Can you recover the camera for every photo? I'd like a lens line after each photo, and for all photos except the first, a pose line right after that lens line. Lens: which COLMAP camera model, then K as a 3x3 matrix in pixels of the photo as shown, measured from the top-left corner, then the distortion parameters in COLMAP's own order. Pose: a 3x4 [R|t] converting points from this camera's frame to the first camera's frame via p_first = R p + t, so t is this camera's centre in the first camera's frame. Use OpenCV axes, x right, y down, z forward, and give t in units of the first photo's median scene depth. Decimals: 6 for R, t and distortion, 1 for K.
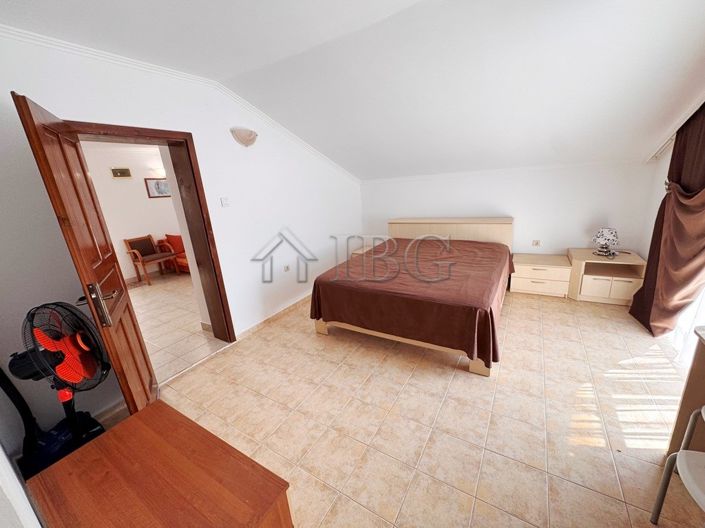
lens RADIAL K [[281.3, 0, 350.7], [0, 281.3, 262.0], [0, 0, 1]] dist [-0.000970, -0.001419]
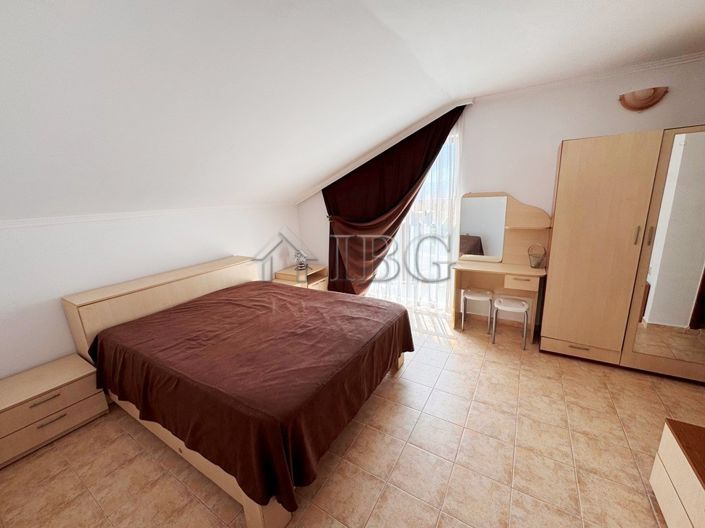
lens RADIAL K [[281.3, 0, 354.4], [0, 281.3, 265.6], [0, 0, 1]] dist [-0.000970, -0.001419]
pose [[-0.000083, -0.162666, 0.986681, -0.791139], [0.320954, 0.934476, 0.154087, -0.297715], [-0.947095, 0.316692, 0.052131, 1.195221]]
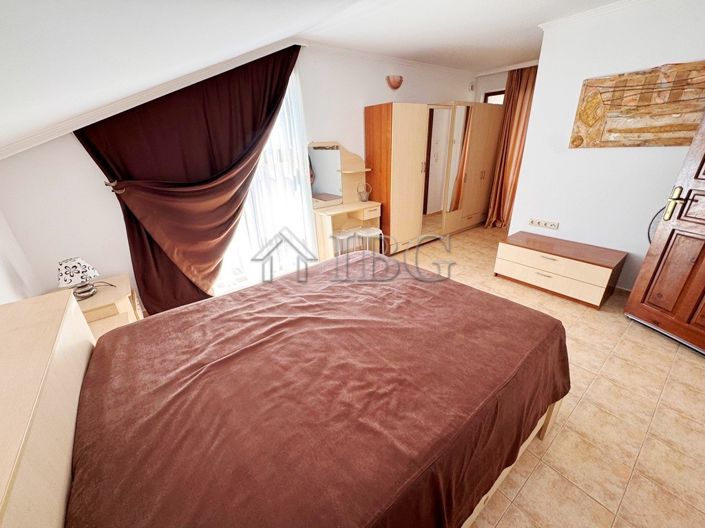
lens RADIAL K [[281.3, 0, 351.5], [0, 281.3, 263.5], [0, 0, 1]] dist [-0.000970, -0.001419]
pose [[-0.927667, -0.035234, 0.371744, 0.075143], [0.206047, 0.781955, 0.588295, -0.625508], [-0.311415, 0.622338, -0.718134, 2.183145]]
